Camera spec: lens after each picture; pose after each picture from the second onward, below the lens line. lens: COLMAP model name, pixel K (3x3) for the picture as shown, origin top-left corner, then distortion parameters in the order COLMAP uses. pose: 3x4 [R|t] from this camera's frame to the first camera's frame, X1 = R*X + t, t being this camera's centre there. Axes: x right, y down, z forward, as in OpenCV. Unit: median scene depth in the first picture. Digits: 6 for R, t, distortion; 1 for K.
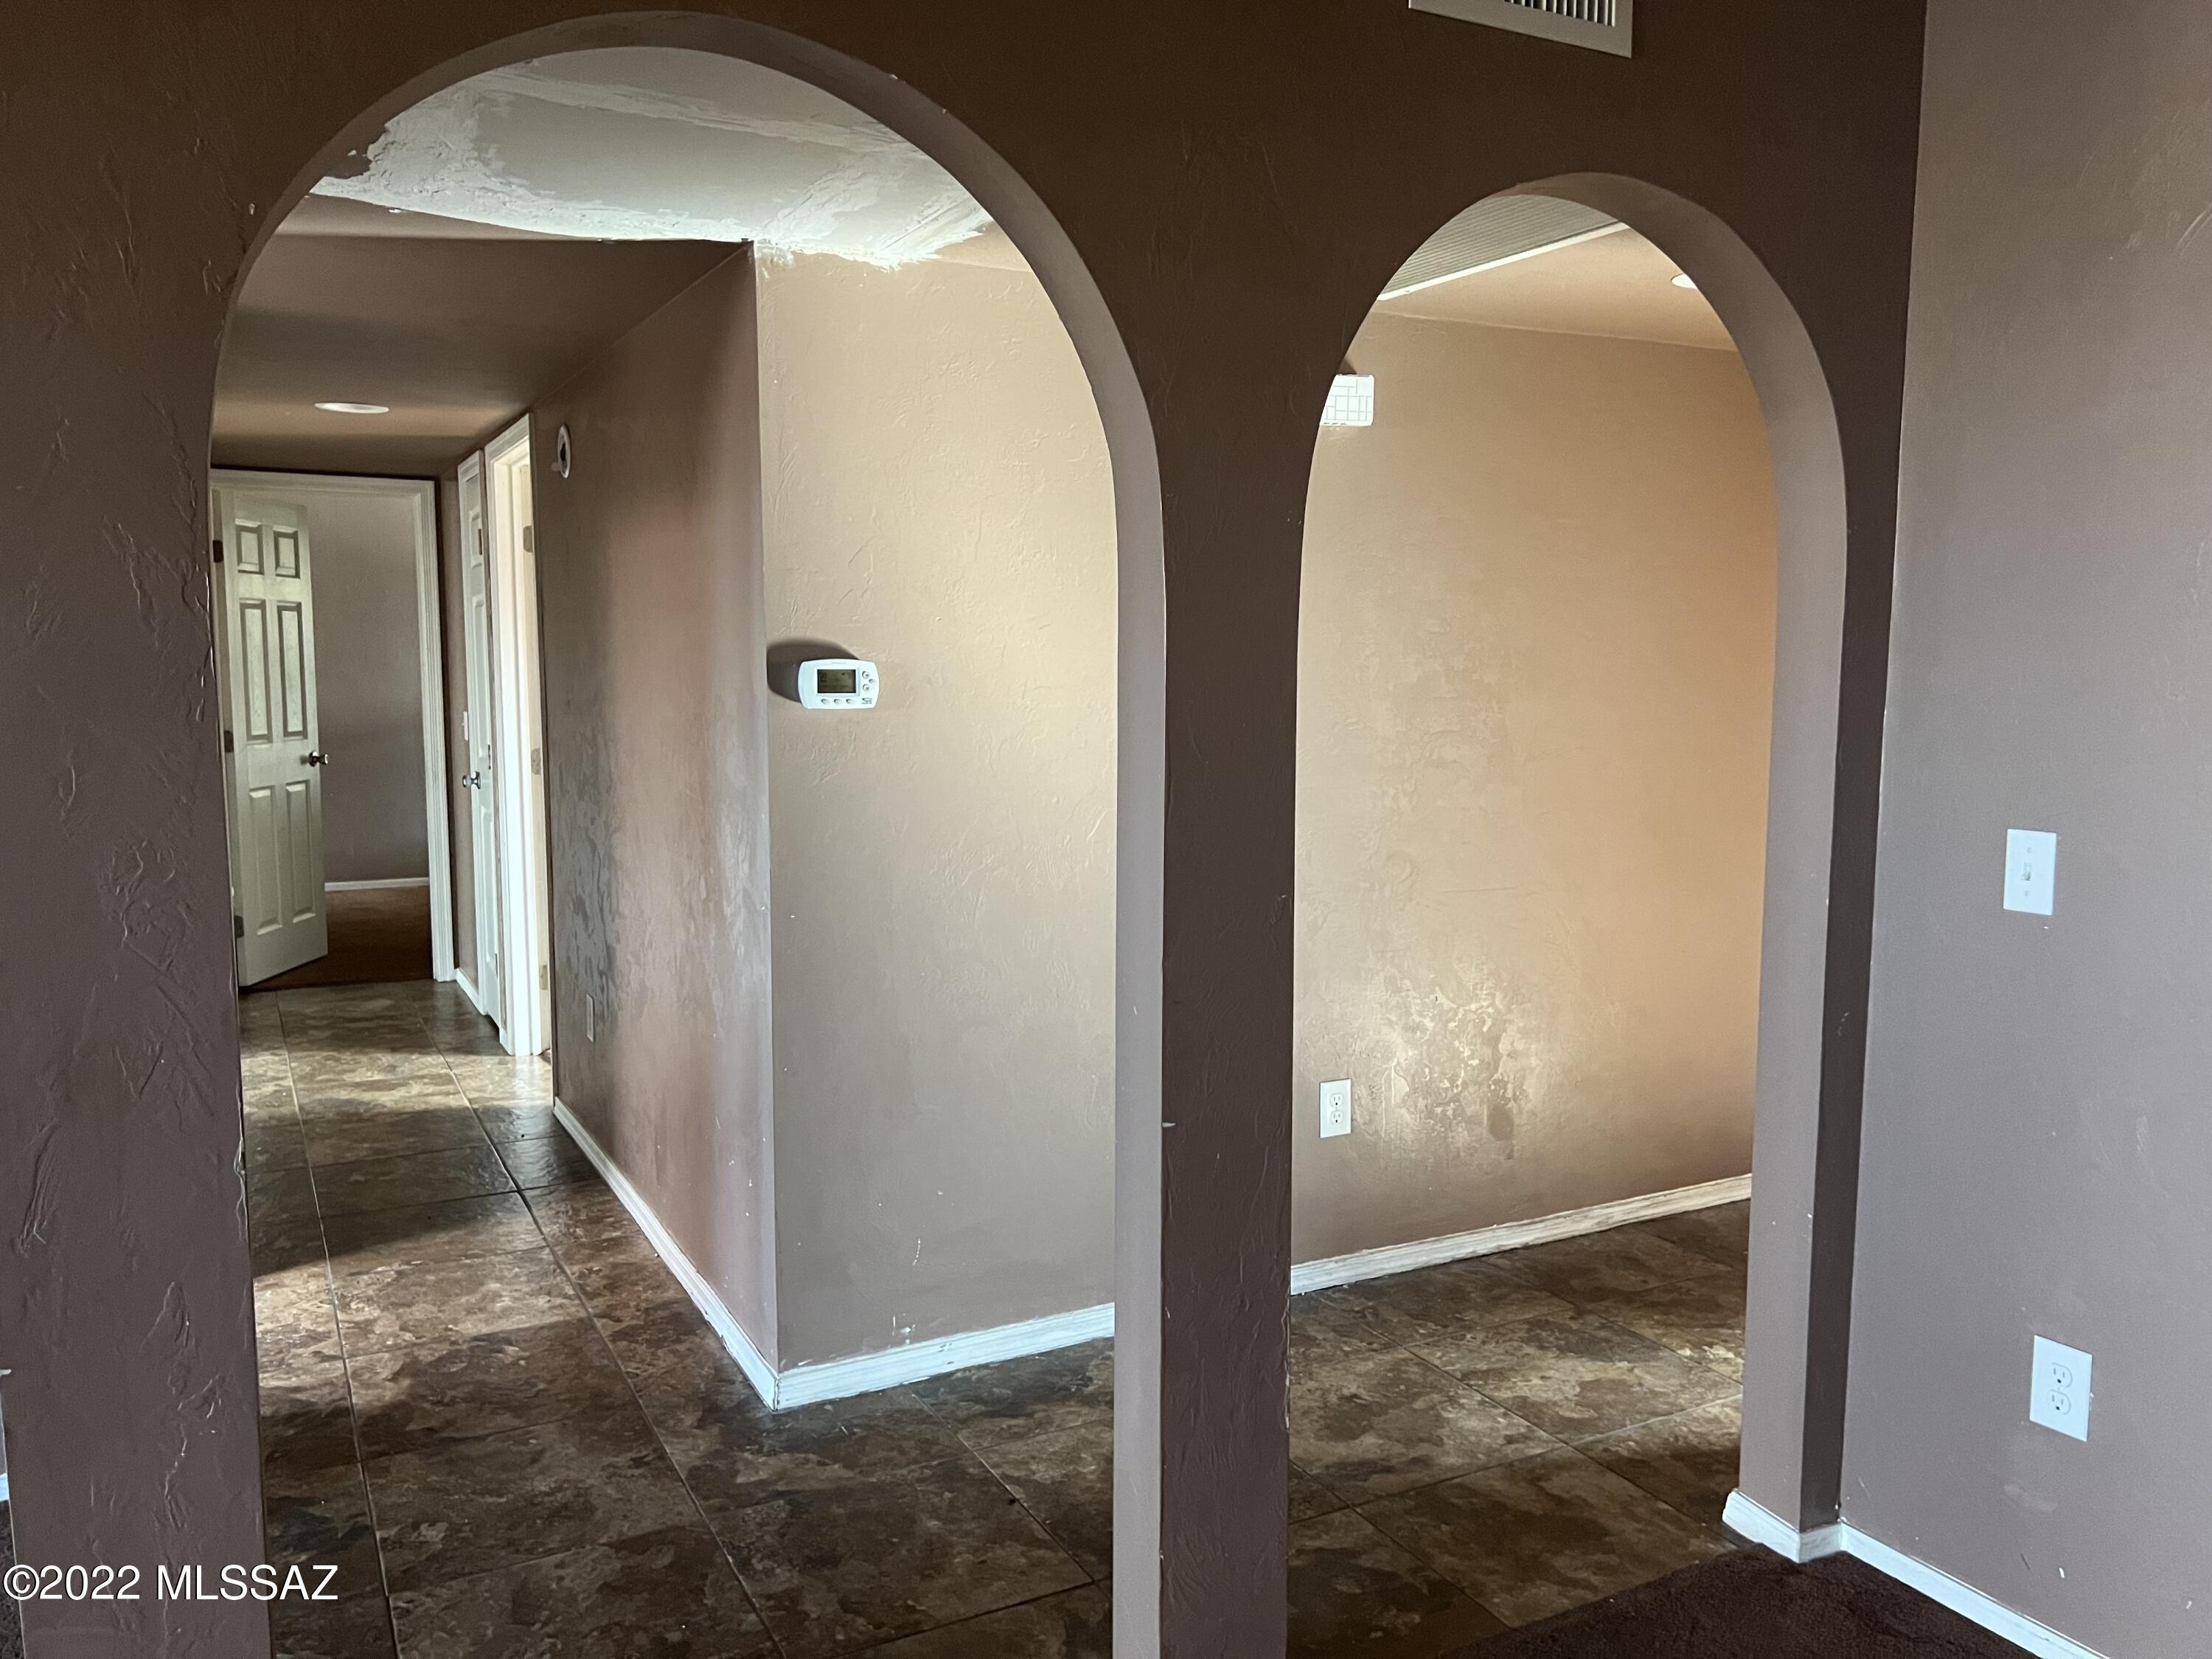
lens RADIAL K [[1670.8, 0, 1112.3], [0, 1670.8, 838.9], [0, 0, 1]] dist [0.059092, -0.066219]
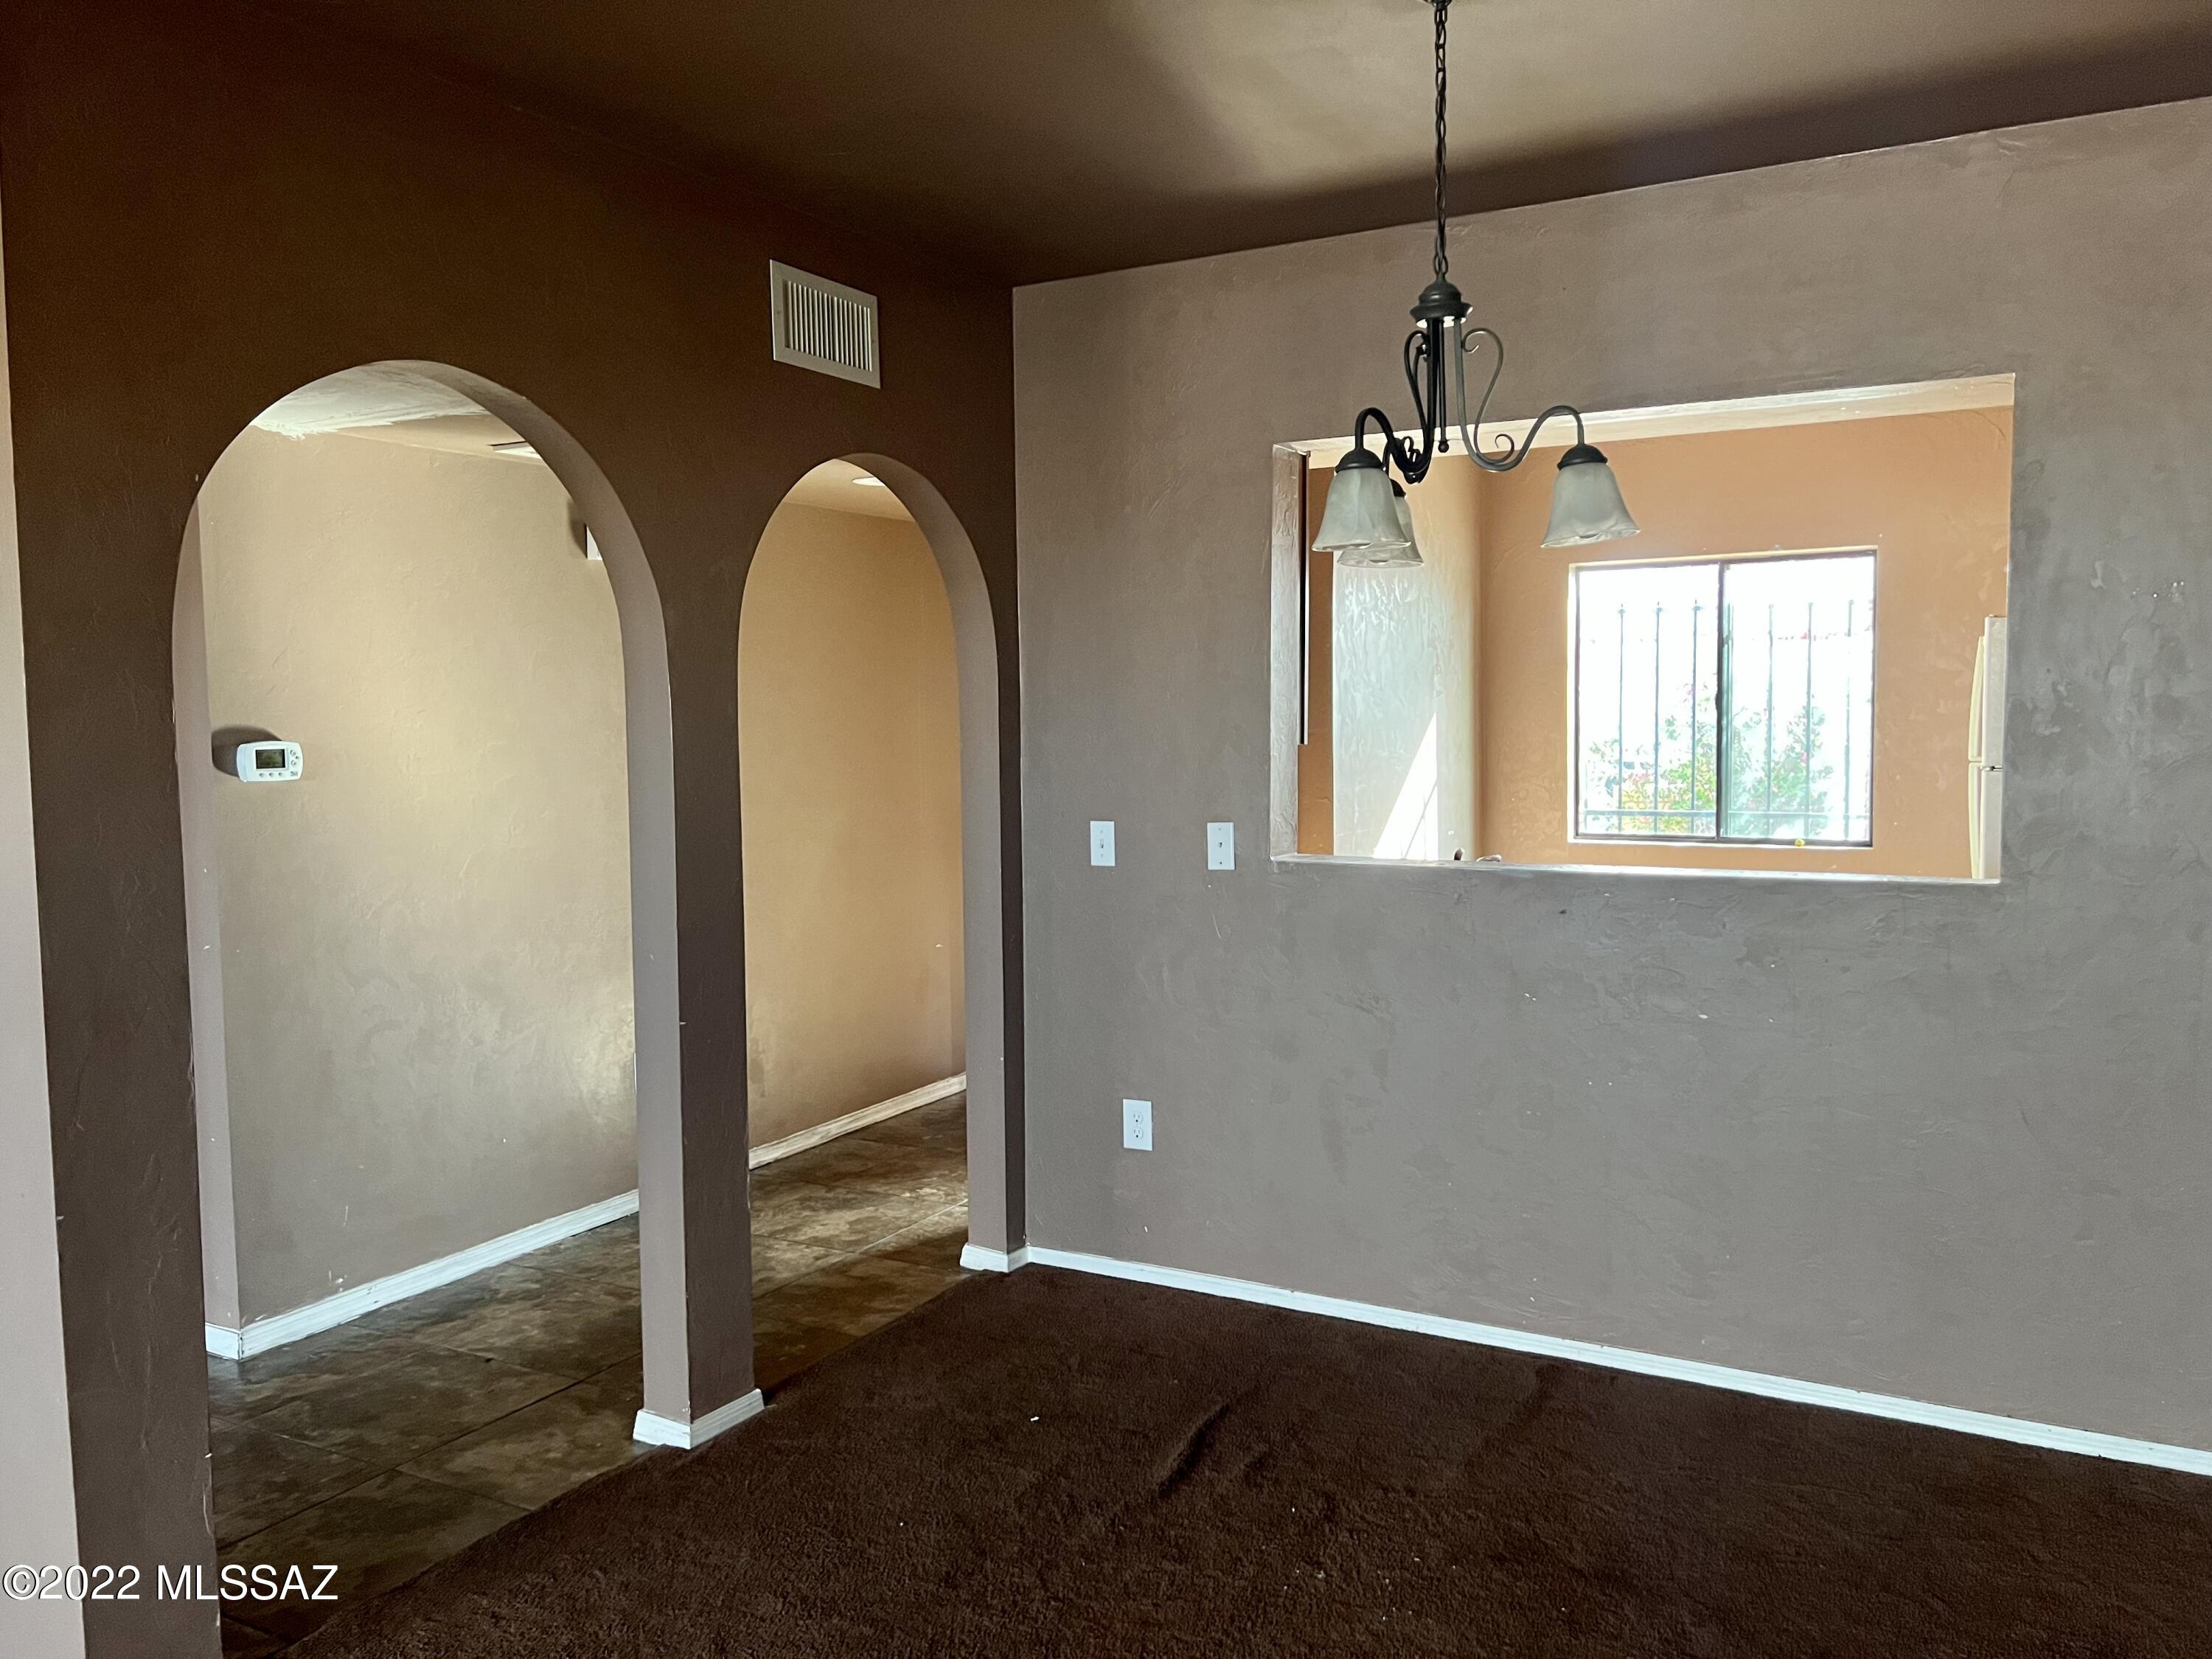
lens RADIAL K [[1668.2, 0, 1113.9], [0, 1668.2, 824.8], [0, 0, 1]] dist [0.018086, 0.006729]
pose [[0.841585, -0.052107, 0.537605, -0.309050], [0.075717, 0.996889, -0.021906, 0.030168], [-0.534791, 0.059141, 0.842912, -0.390360]]
